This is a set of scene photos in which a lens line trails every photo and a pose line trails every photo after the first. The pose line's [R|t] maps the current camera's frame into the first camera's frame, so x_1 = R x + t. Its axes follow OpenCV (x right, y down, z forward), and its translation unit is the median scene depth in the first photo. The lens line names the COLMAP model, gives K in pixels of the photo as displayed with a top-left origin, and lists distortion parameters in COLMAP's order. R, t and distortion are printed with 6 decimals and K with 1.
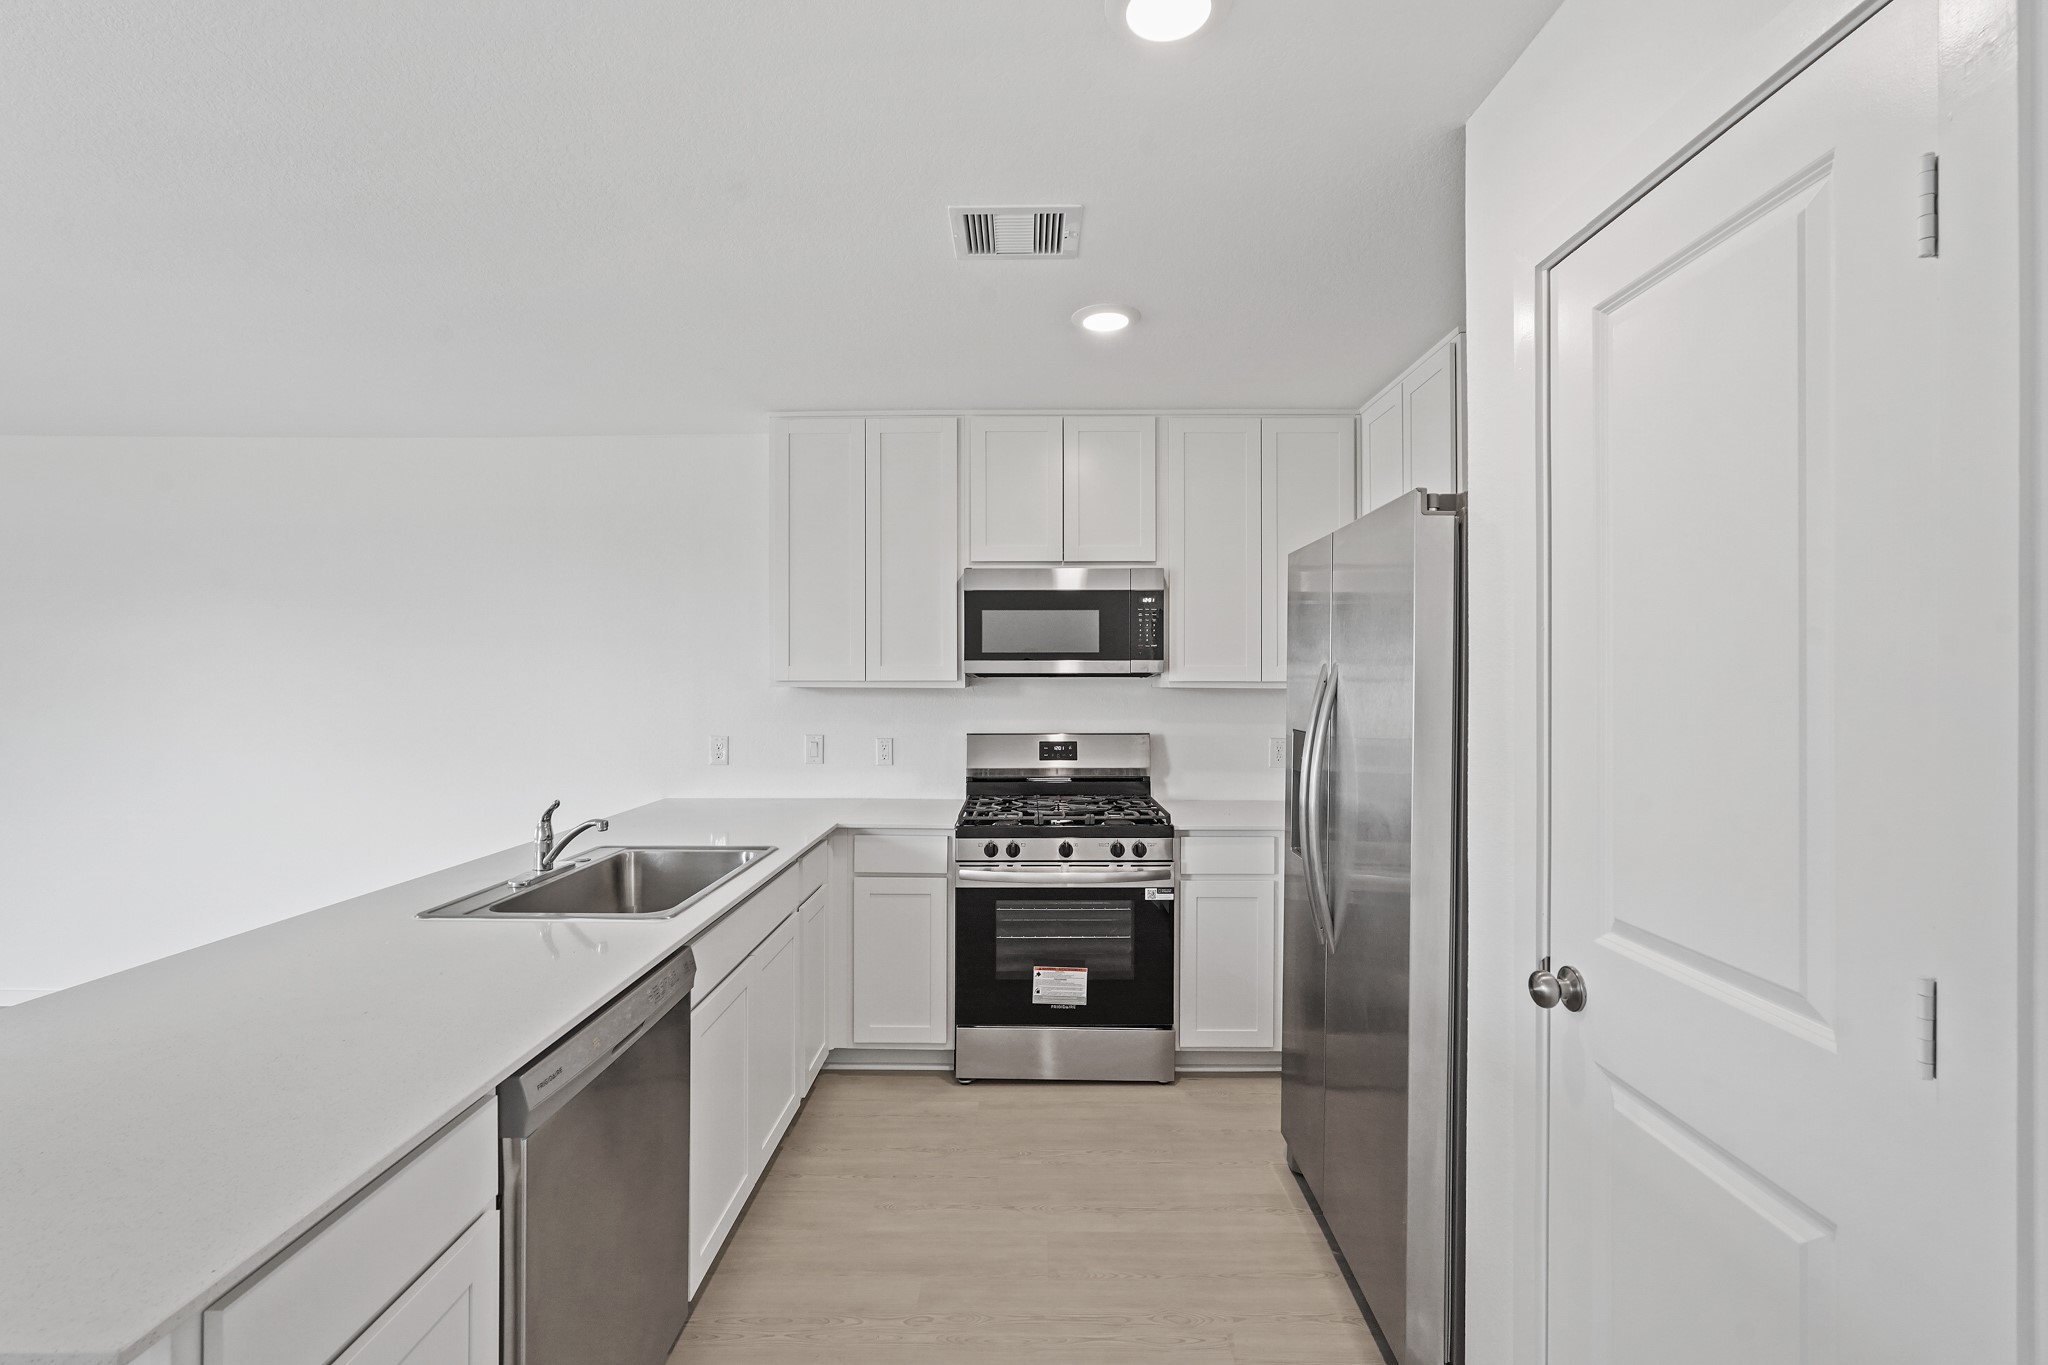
lens RADIAL K [[901.8, 0, 1024.9], [0, 901.8, 676.8], [0, 0, 1]] dist [-0.016083, 0.003185]
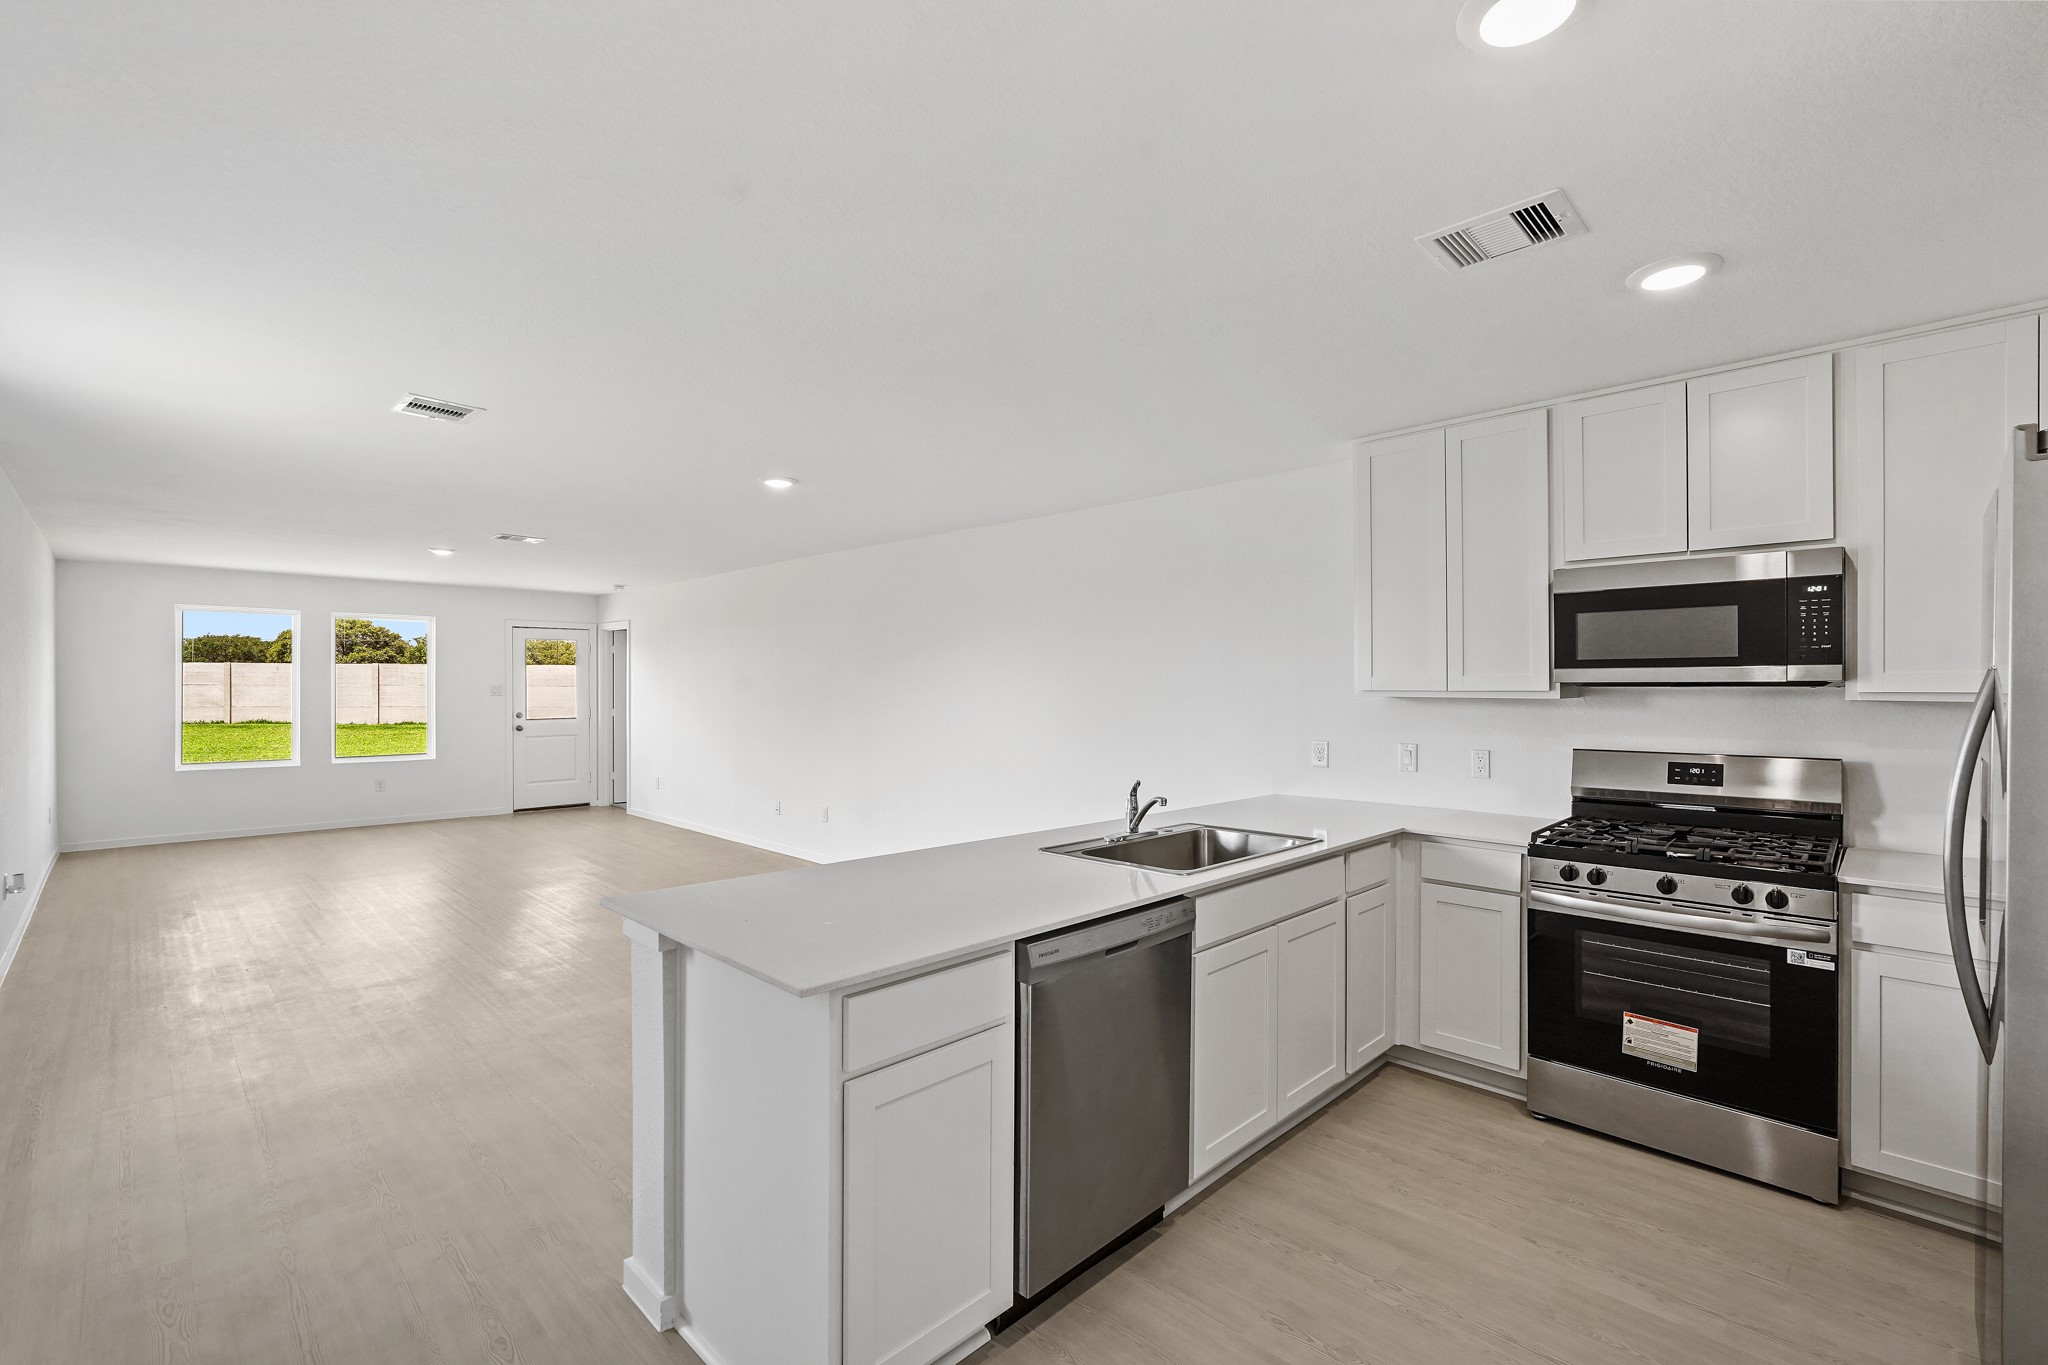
lens RADIAL K [[901.8, 0, 1027.1], [0, 901.8, 686.4], [0, 0, 1]] dist [-0.016083, 0.003185]
pose [[0.717193, -0.000221, -0.696875, 0.201112], [-0.000154, 1.000000, -0.000476, 0.000601], [0.696875, 0.000448, 0.717192, -0.044966]]
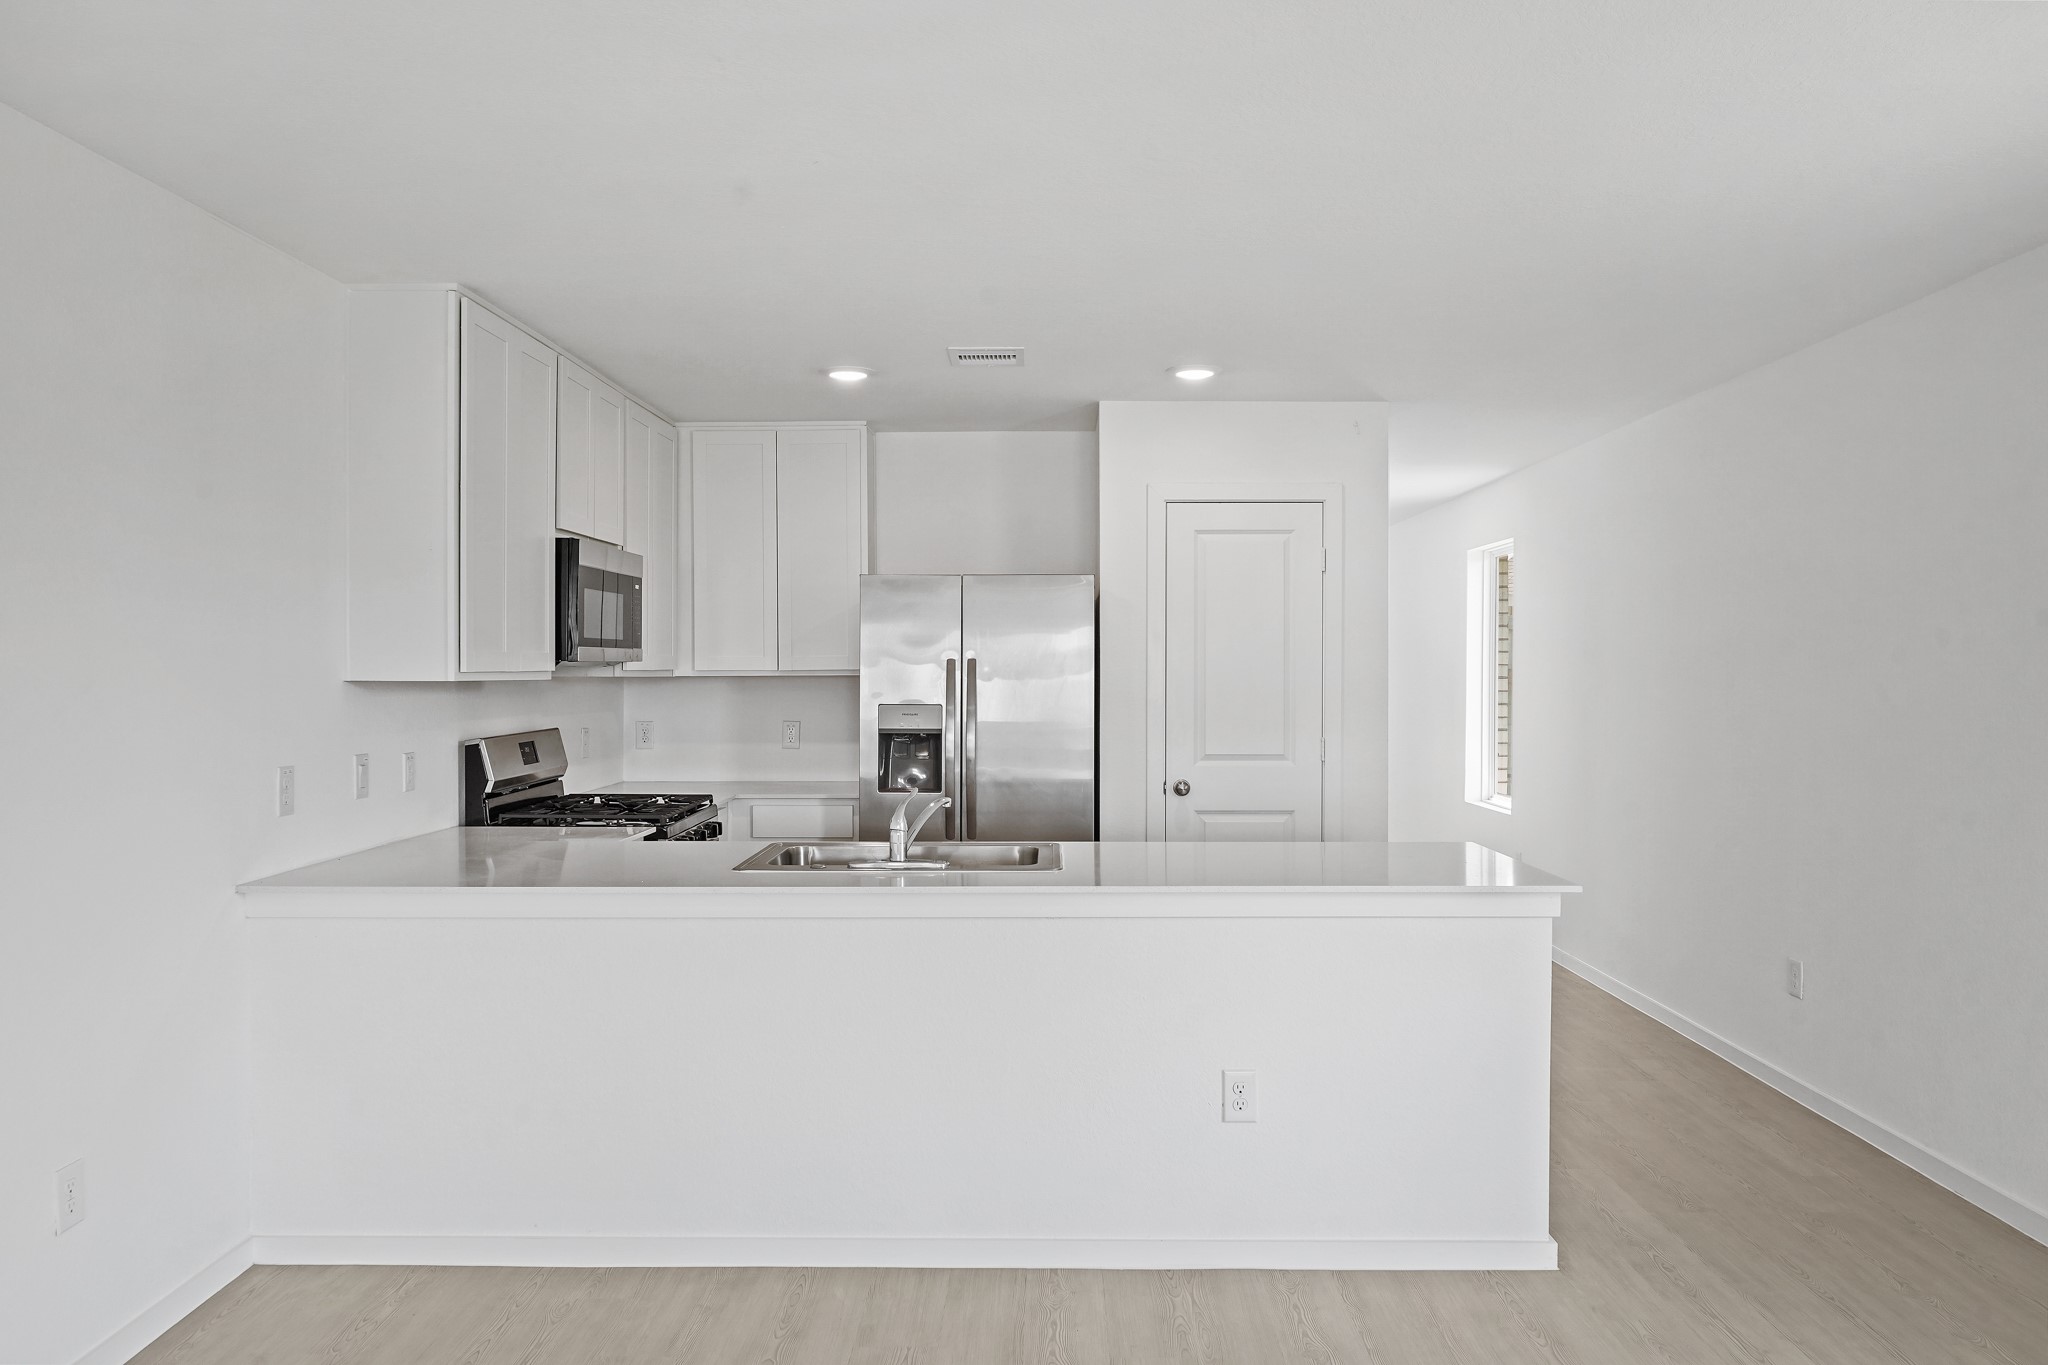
lens RADIAL K [[1472.9, 0, 1025.2], [0, 1472.9, 677.0], [0, 0, 1]] dist [-0.001352, -0.000040]
pose [[-0.007679, -0.011769, 0.999901, -1.973428], [-0.005228, 0.999918, 0.011729, -0.010243], [-0.999957, -0.005137, -0.007739, 0.806060]]
